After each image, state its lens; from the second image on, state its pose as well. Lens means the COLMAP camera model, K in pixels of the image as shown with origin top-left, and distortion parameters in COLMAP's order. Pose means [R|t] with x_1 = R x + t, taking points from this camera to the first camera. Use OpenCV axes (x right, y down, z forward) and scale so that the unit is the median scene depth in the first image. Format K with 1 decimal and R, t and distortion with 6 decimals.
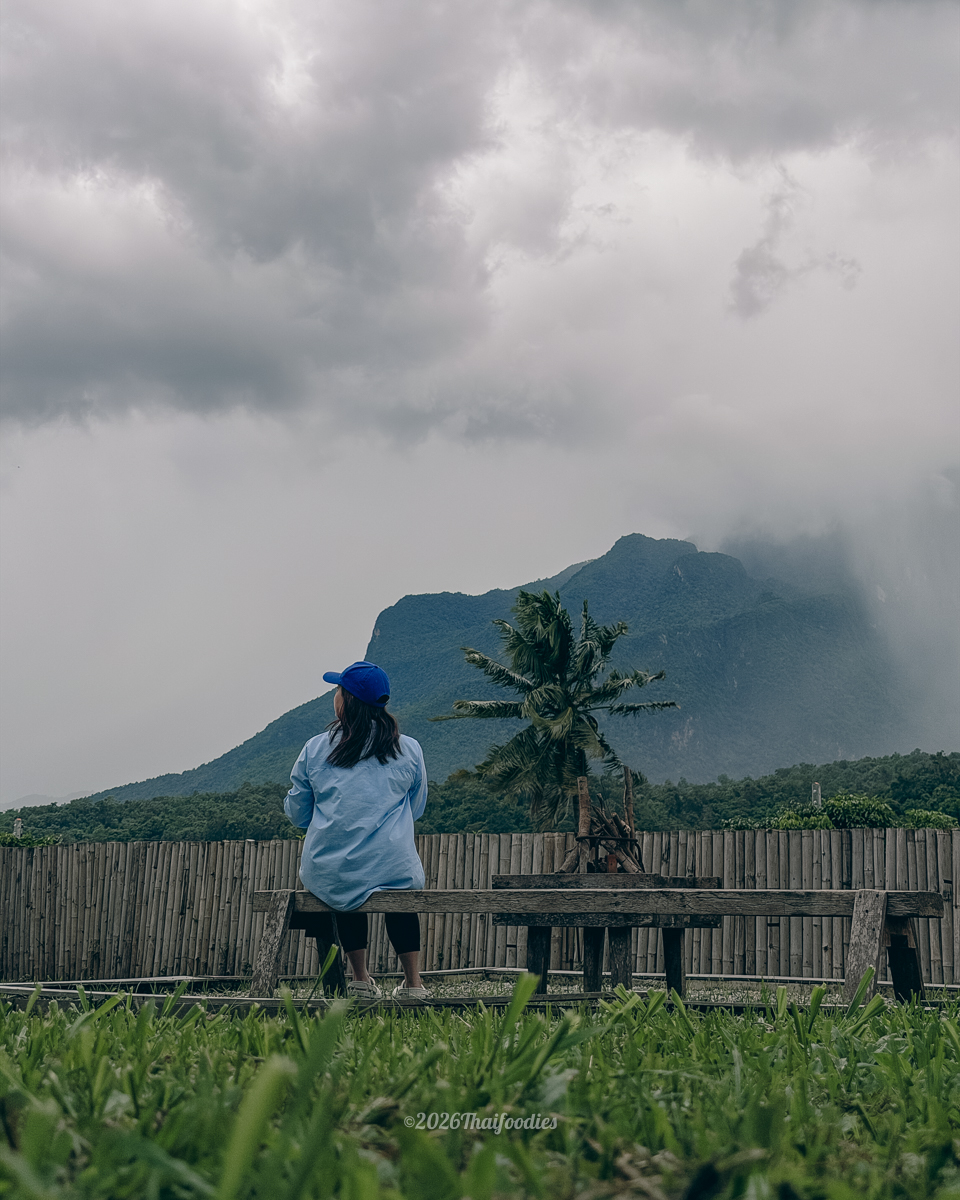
lens RADIAL K [[1738.7, 0, 480.0], [0, 1738.7, 600.0], [0, 0, 1]] dist [0.155502, -0.061521]
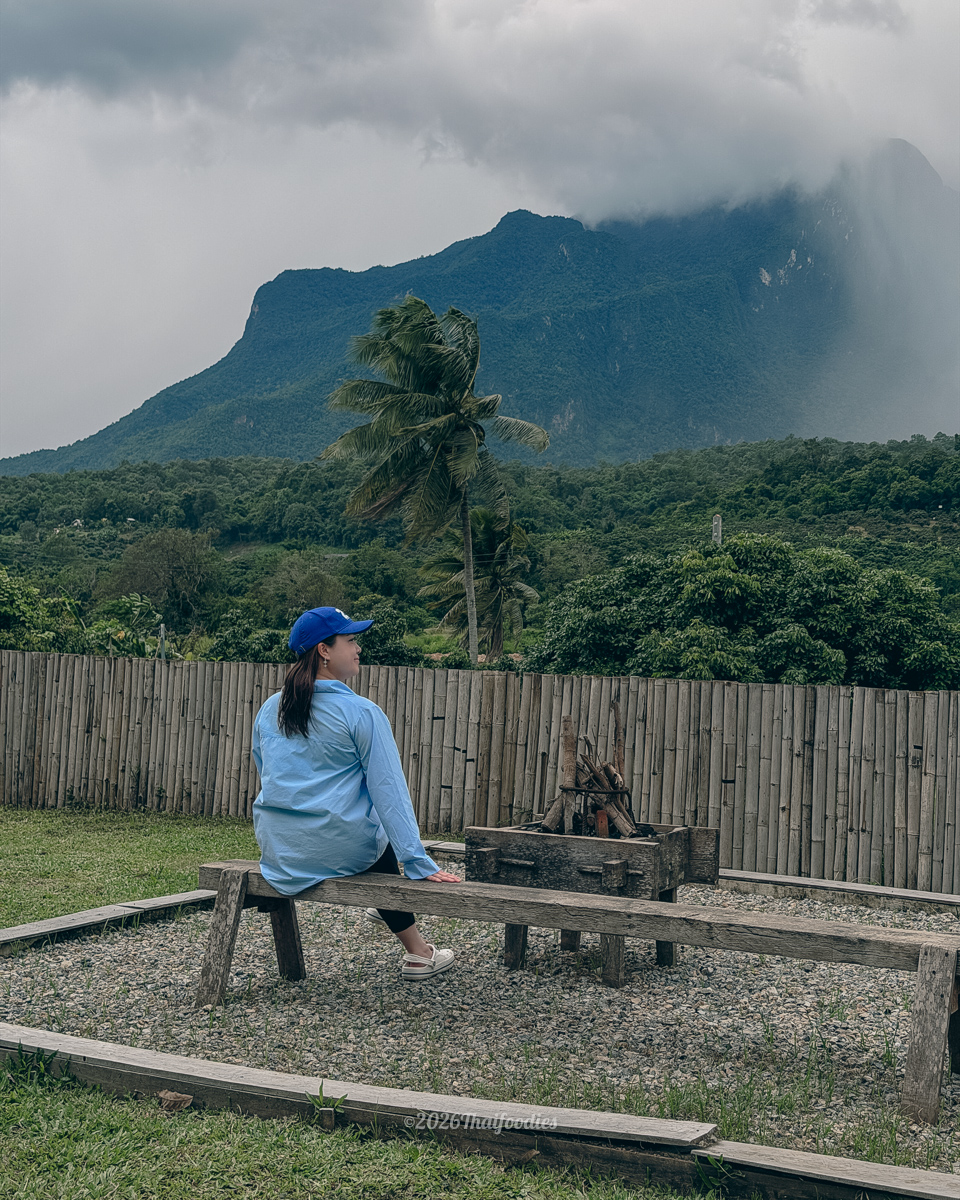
lens RADIAL K [[1738.7, 0, 480.0], [0, 1738.7, 600.0], [0, 0, 1]] dist [0.155502, -0.061521]
pose [[0.997666, 0.005544, 0.068064, -0.027819], [-0.017711, 0.983601, 0.179489, -0.069051], [-0.065953, -0.180275, 0.981403, 0.088250]]
